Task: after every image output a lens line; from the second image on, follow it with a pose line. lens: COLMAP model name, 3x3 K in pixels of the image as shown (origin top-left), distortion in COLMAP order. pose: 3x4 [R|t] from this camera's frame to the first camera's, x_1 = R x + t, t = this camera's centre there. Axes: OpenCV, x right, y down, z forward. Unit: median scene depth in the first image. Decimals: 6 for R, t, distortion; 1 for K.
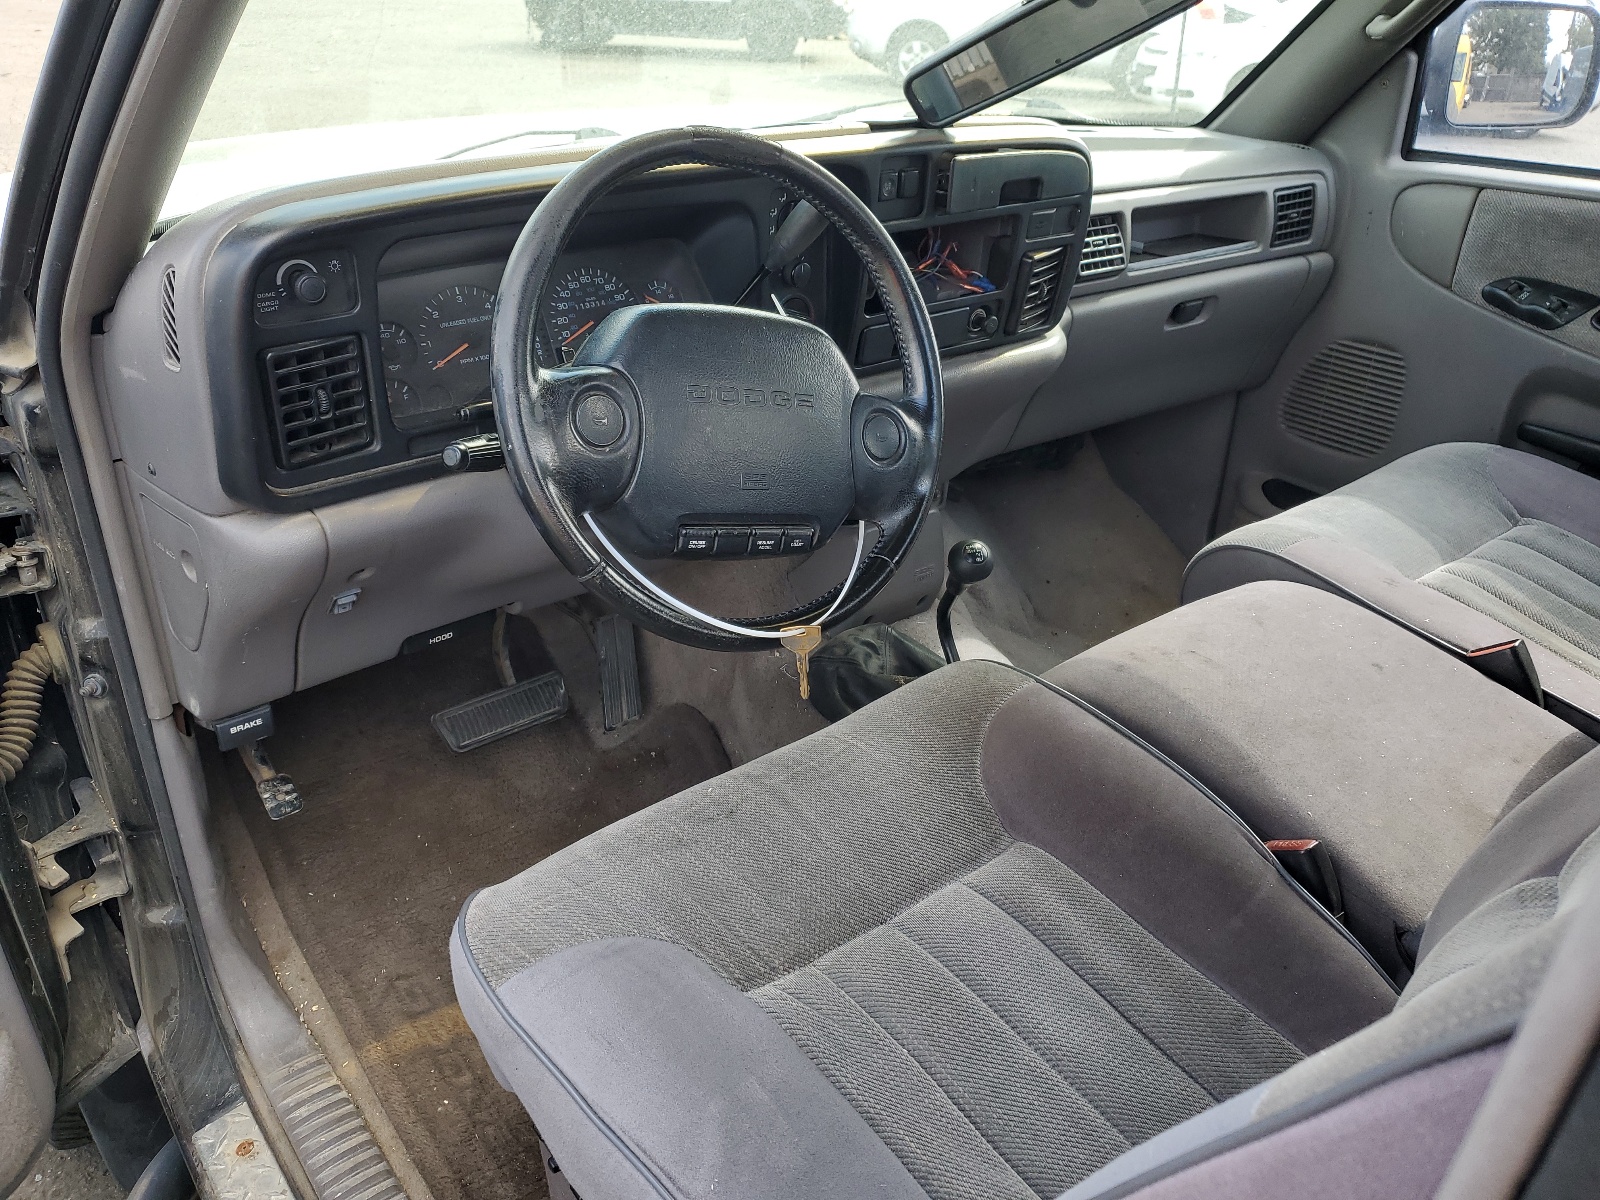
lens RADIAL K [[1219.8, 0, 798.3], [0, 1219.8, 595.9], [0, 0, 1]] dist [0.026143, -0.013860]
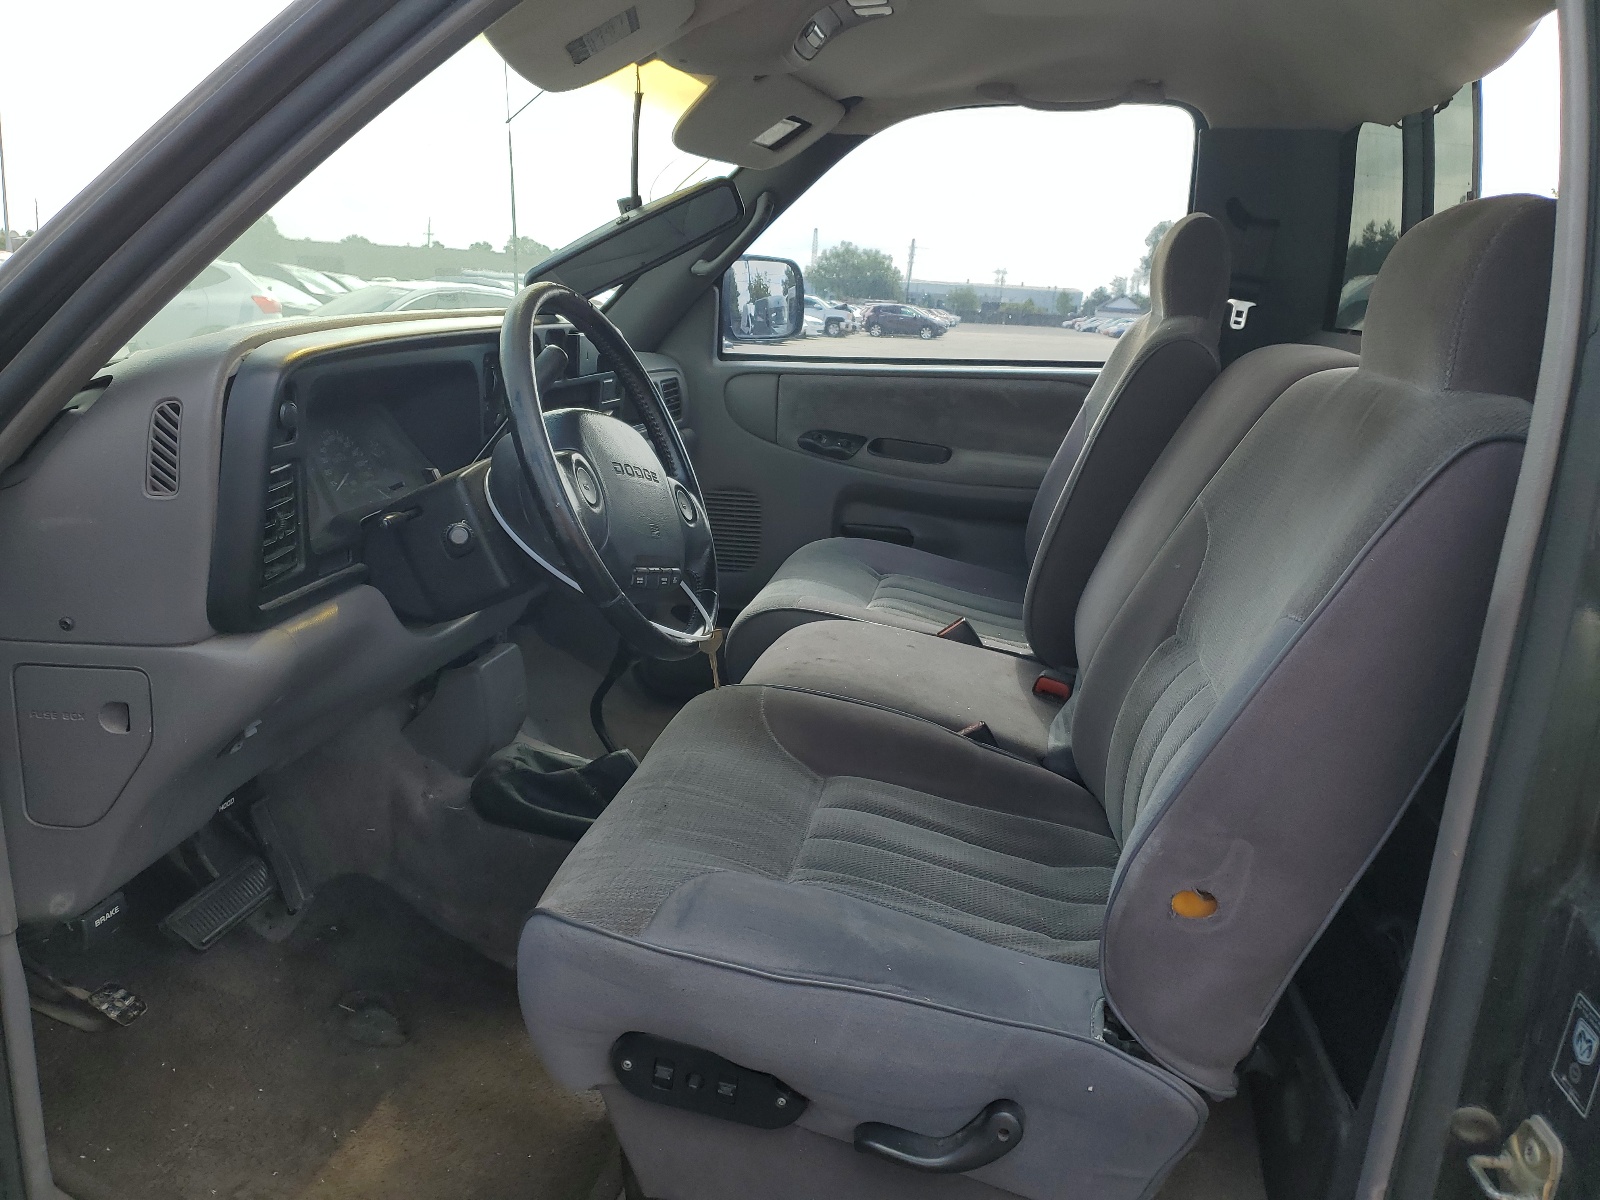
lens RADIAL K [[1219.8, 0, 801.8], [0, 1219.8, 602.3], [0, 0, 1]] dist [0.026143, -0.013860]
pose [[0.747151, -0.157596, 0.645700, -0.421120], [0.289078, 0.951837, -0.102182, 0.086433], [-0.598497, 0.263003, 0.756724, -0.048532]]
